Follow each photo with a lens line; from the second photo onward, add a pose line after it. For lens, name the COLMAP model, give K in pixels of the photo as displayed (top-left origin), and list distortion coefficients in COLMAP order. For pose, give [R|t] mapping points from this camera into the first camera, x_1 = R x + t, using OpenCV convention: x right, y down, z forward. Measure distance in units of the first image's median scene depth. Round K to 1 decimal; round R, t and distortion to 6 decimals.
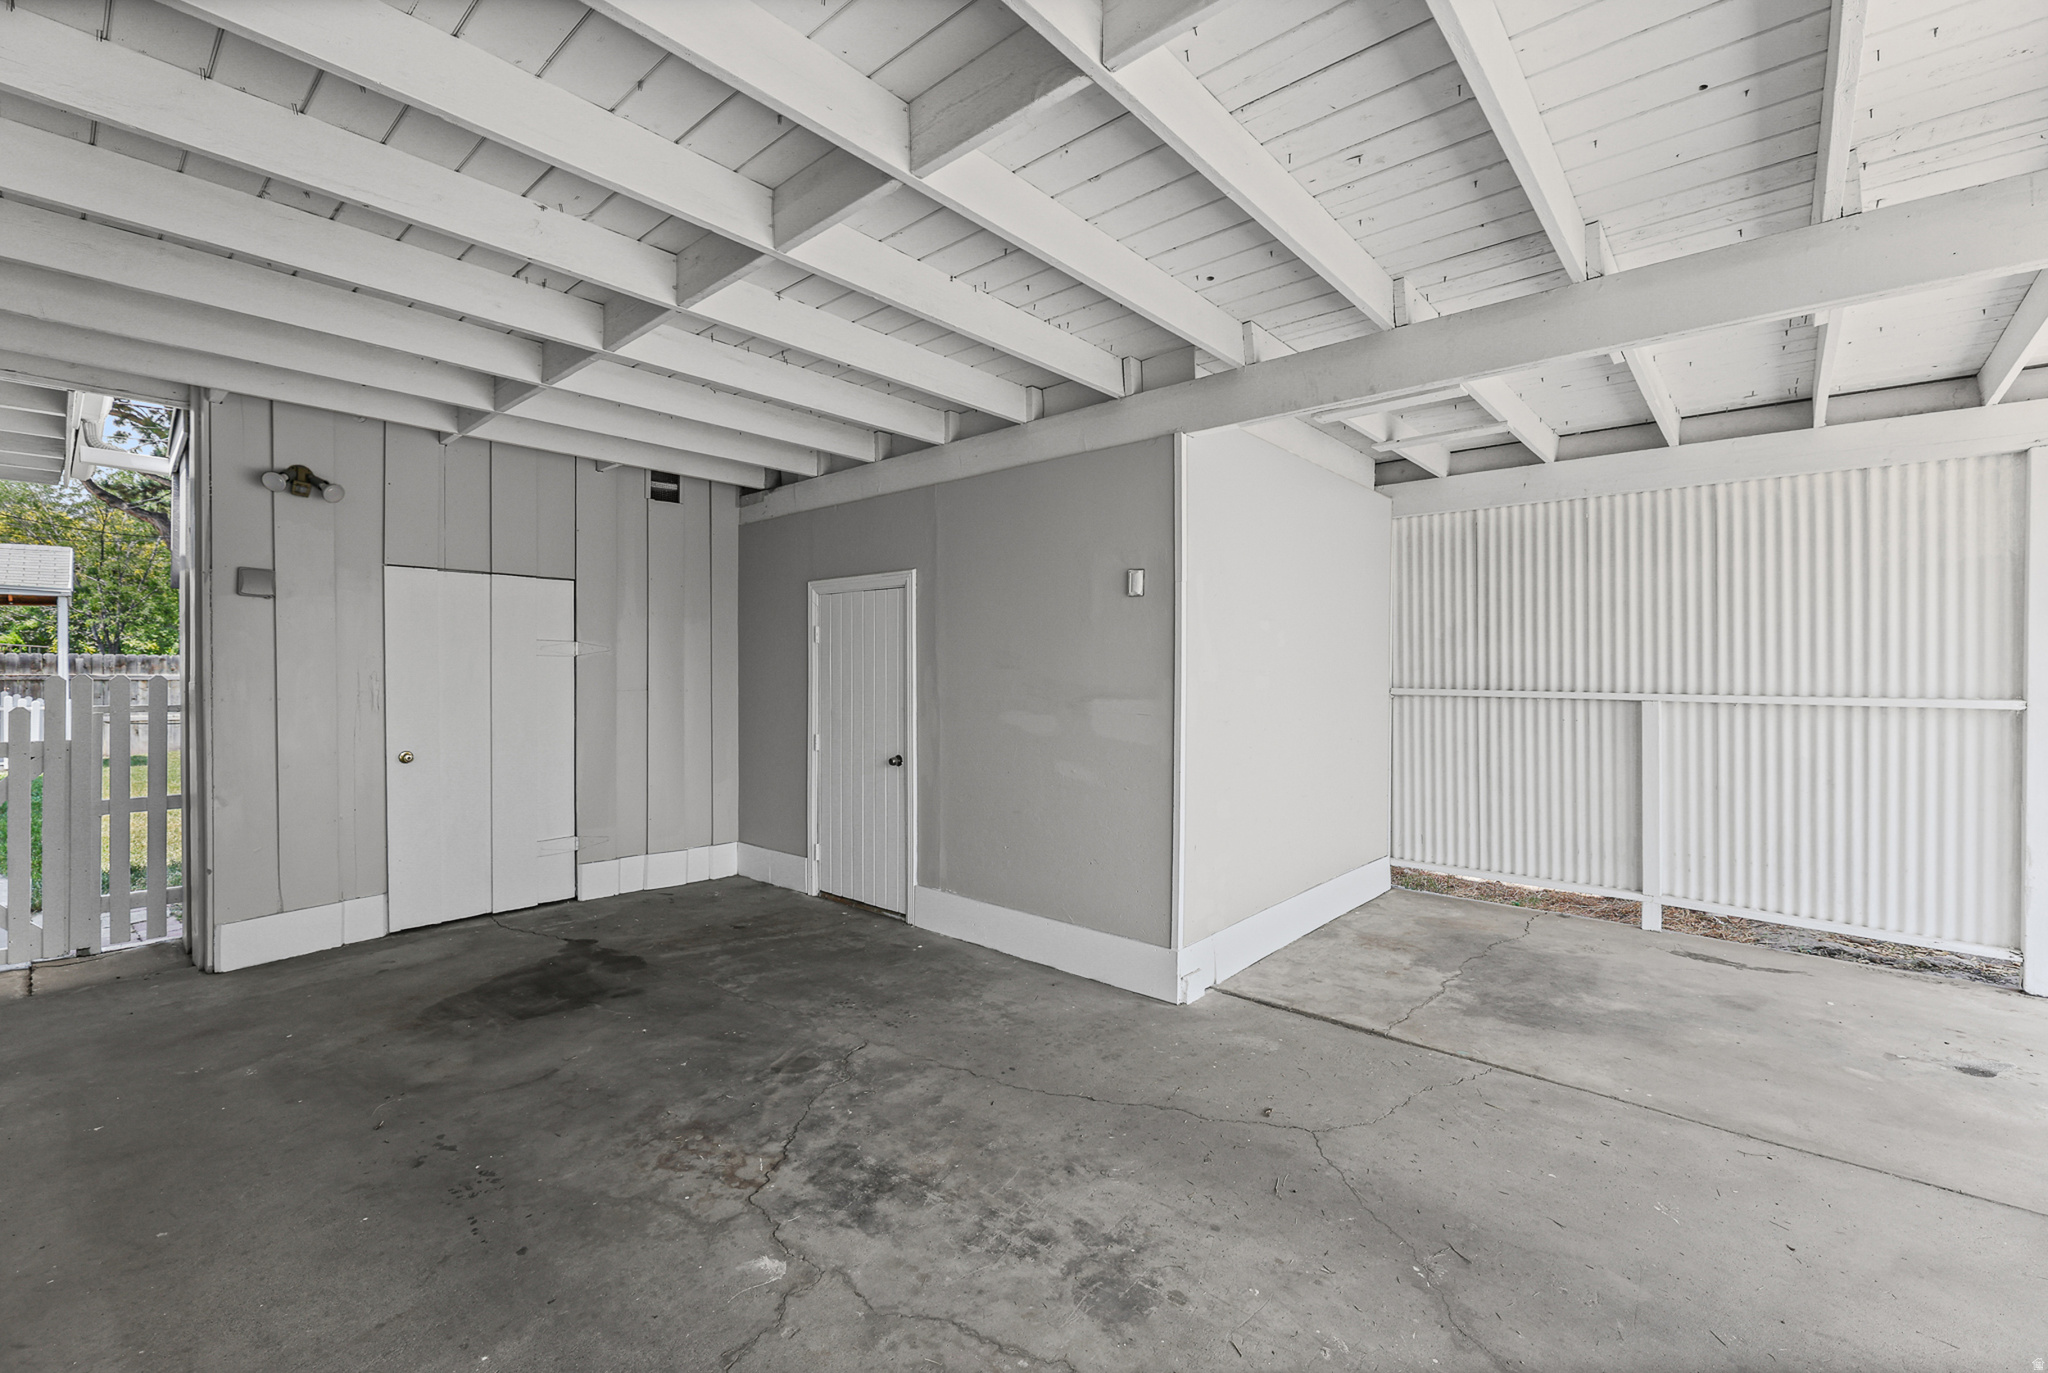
lens RADIAL K [[857.4, 0, 1021.4], [0, 857.4, 660.1], [0, 0, 1]] dist [-0.000866, -0.000177]
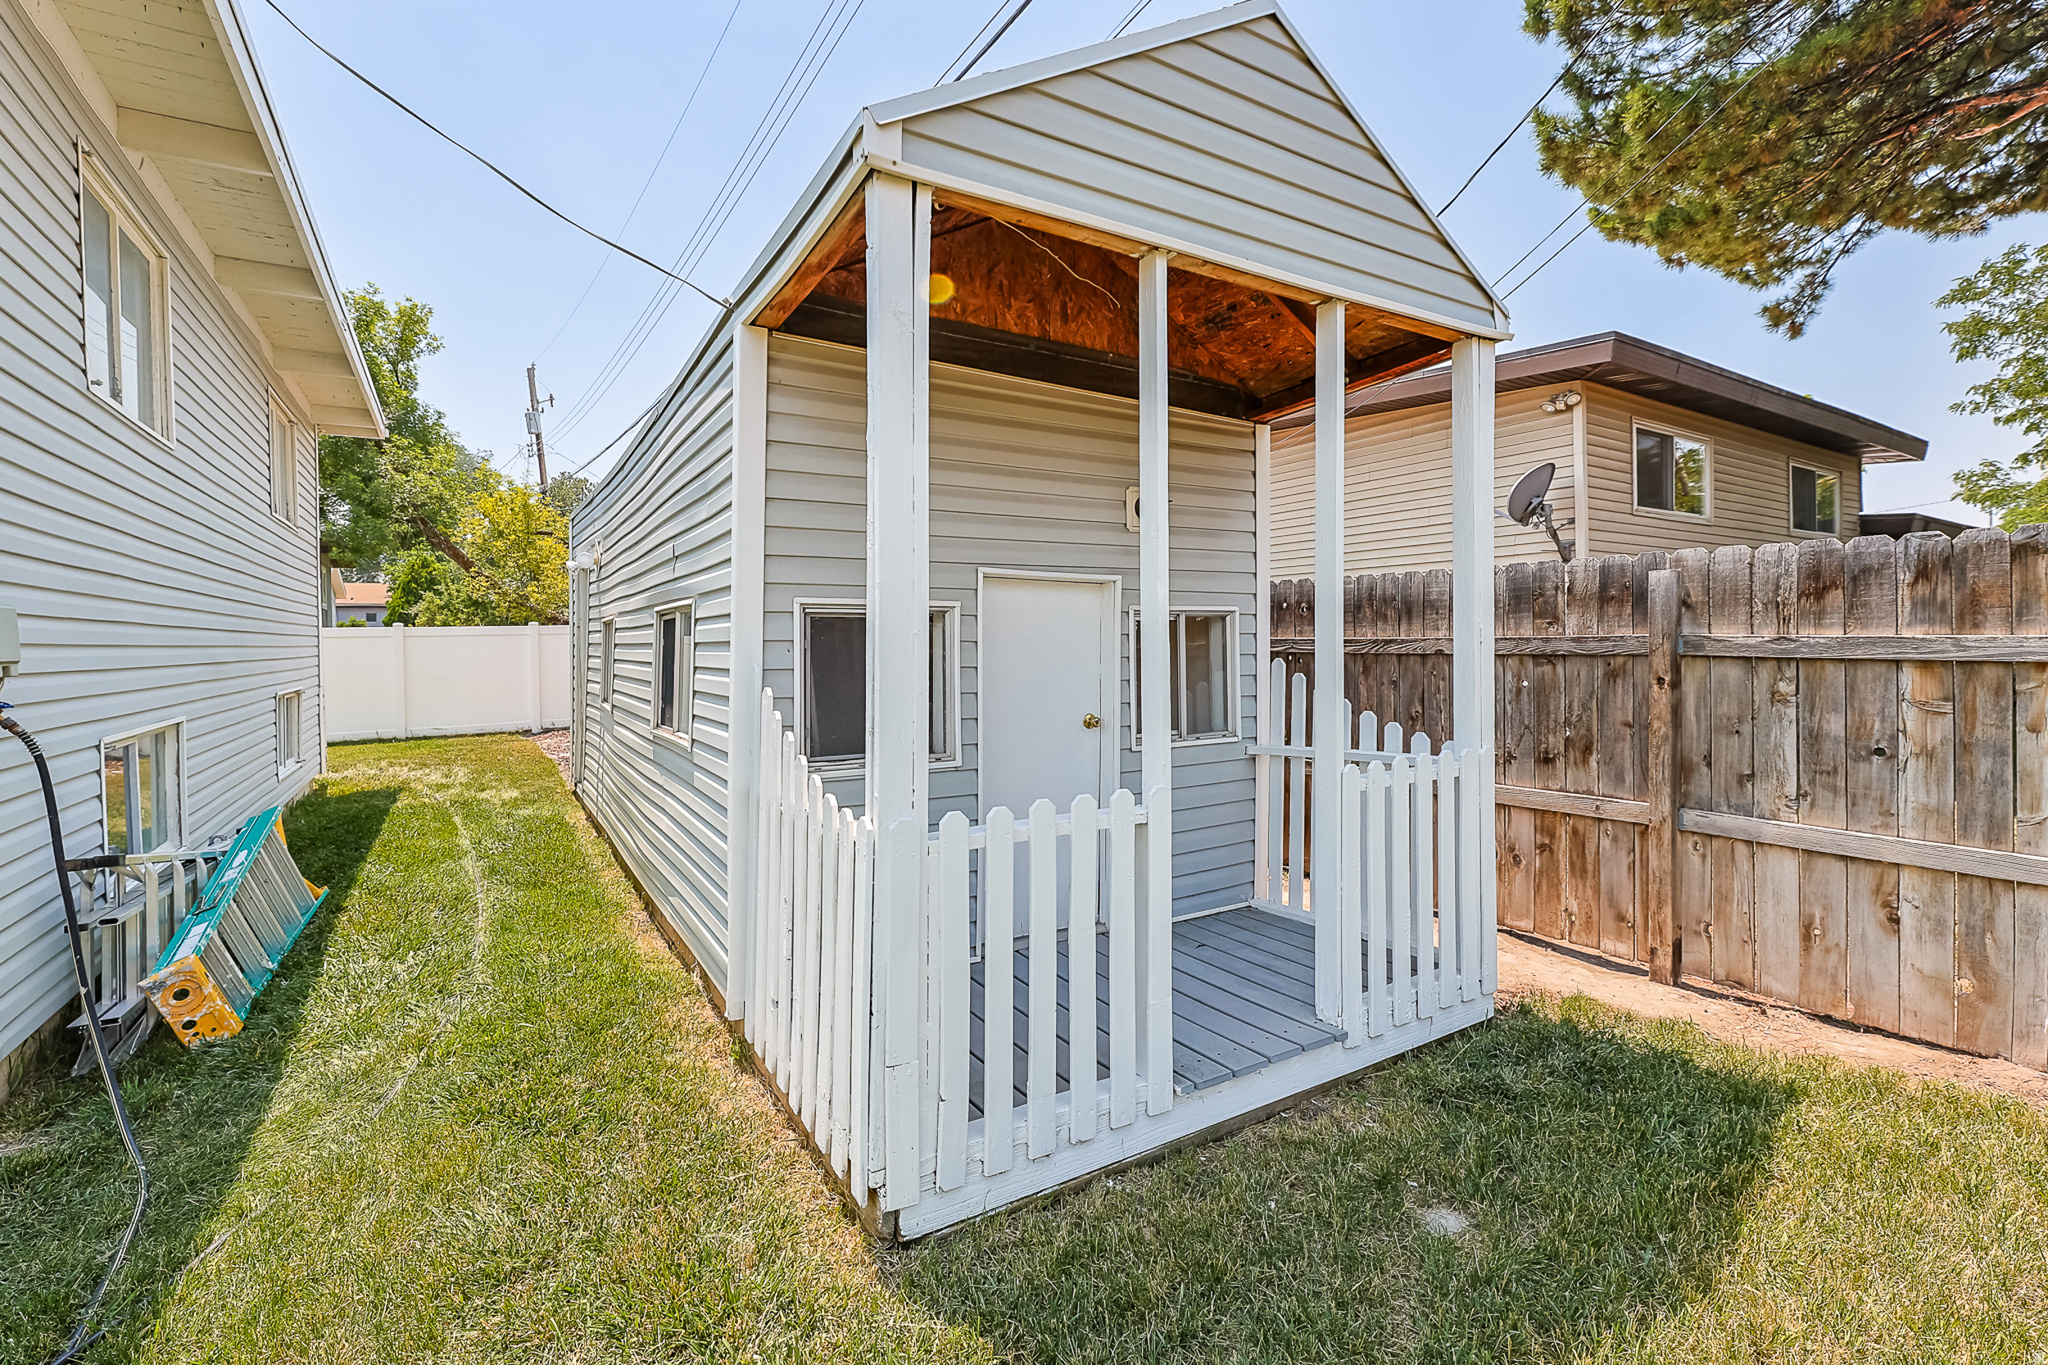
lens RADIAL K [[857.4, 0, 1021.4], [0, 857.4, 656.1], [0, 0, 1]] dist [-0.000866, -0.000177]
pose [[-0.311905, 0.028586, -0.949683, -0.786704], [0.030036, 0.999344, 0.020216, 0.012165], [0.949639, -0.022219, -0.312559, 0.879849]]
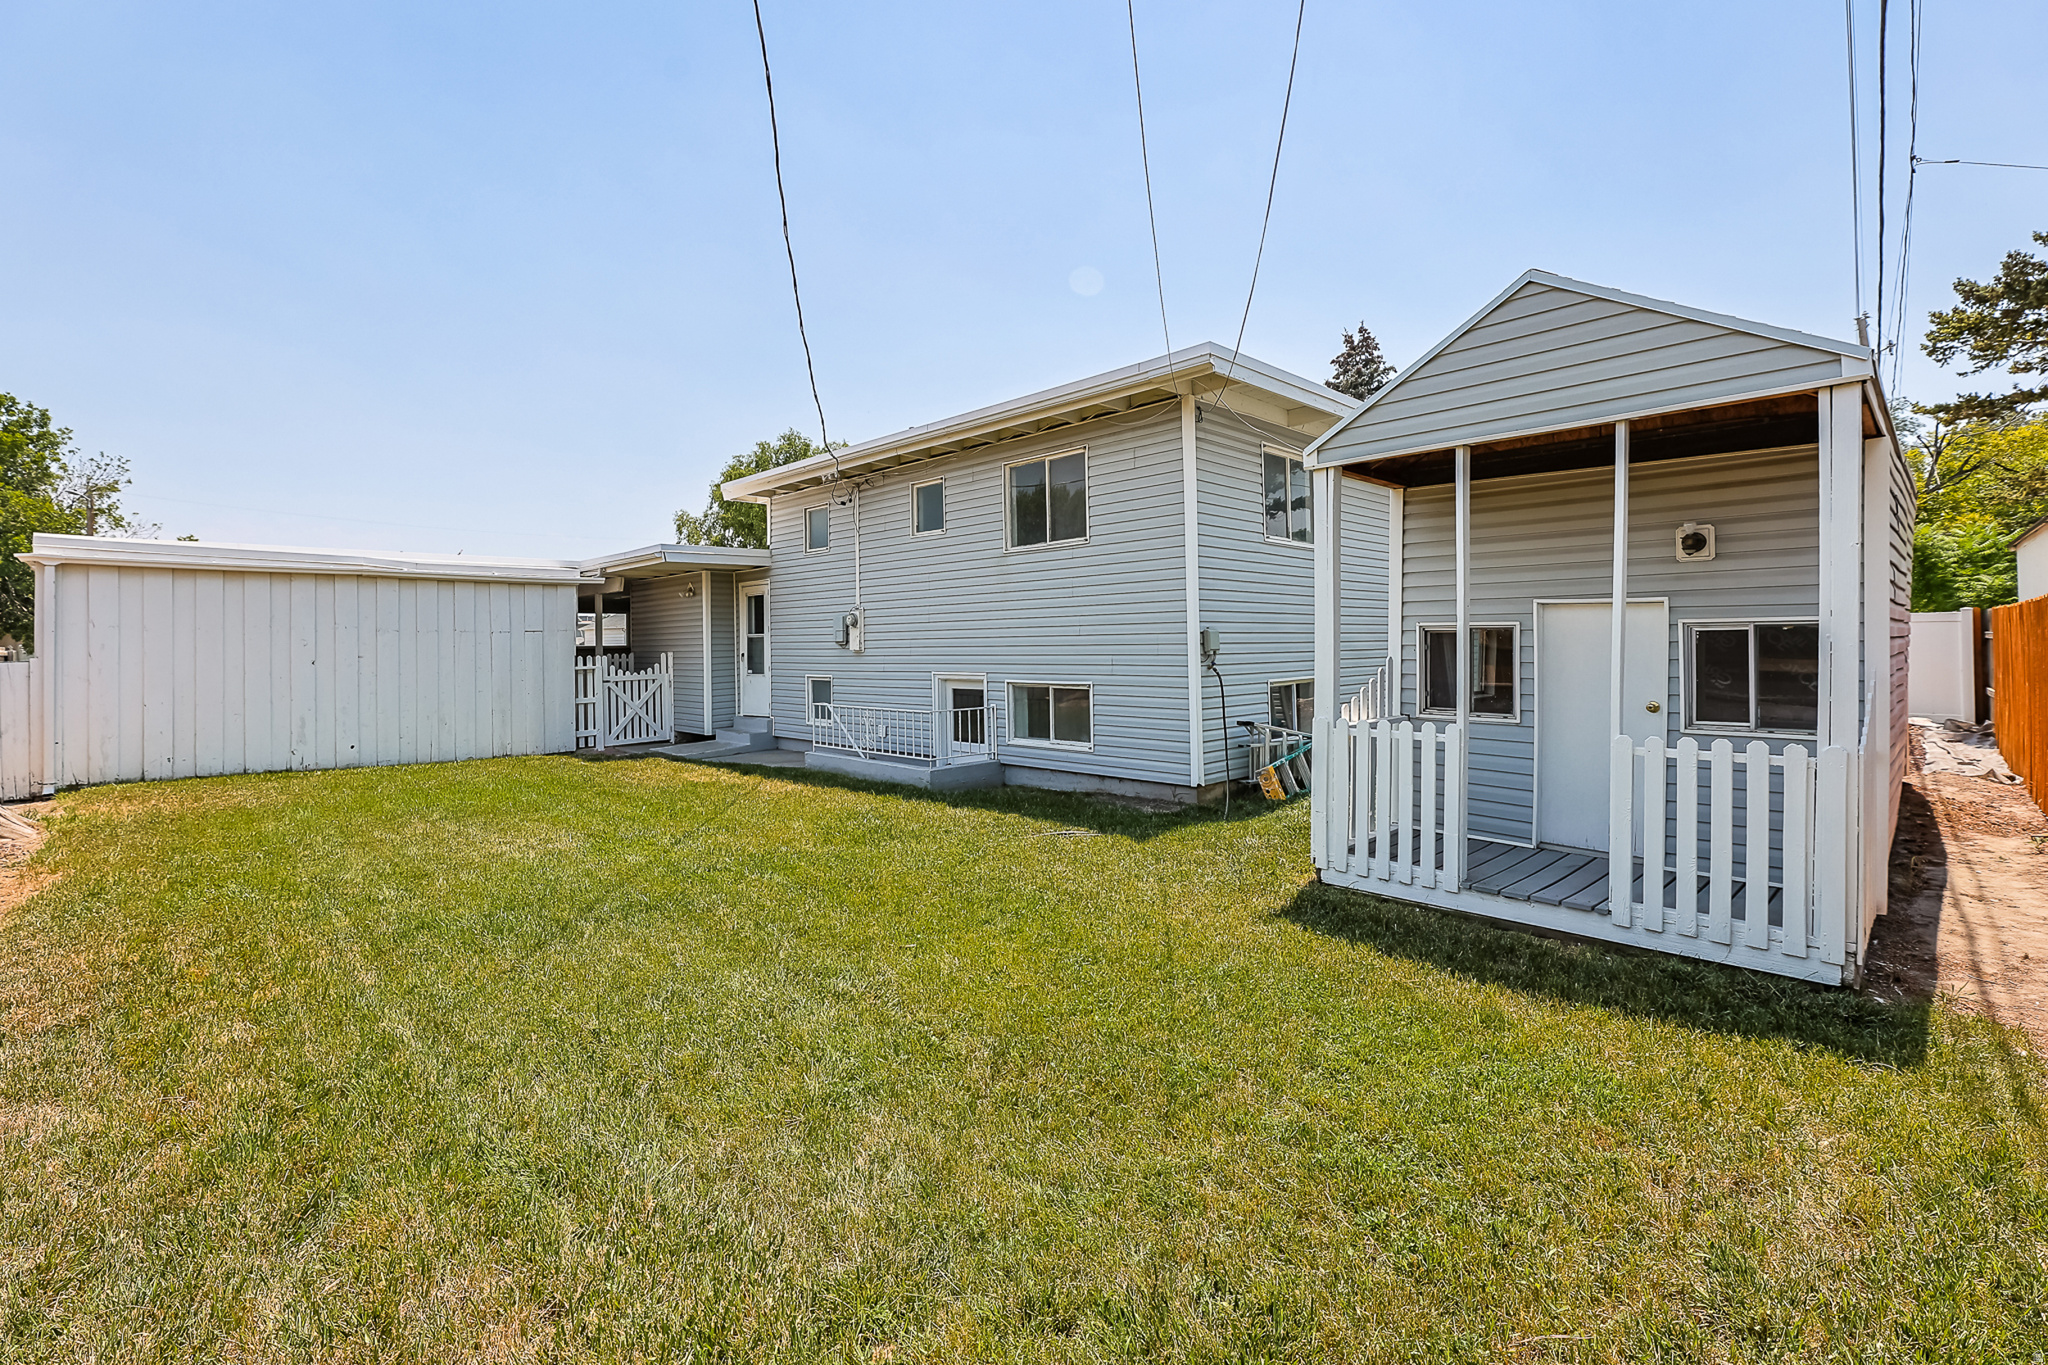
lens RADIAL K [[911.6, 0, 1021.7], [0, 911.6, 654.9], [0, 0, 1]] dist [-0.000725, -0.000080]
pose [[-0.997398, 0.015814, 0.070331, -0.813176], [0.015481, 0.999866, -0.005274, 0.014723], [-0.070405, -0.004172, -0.997510, 1.197705]]
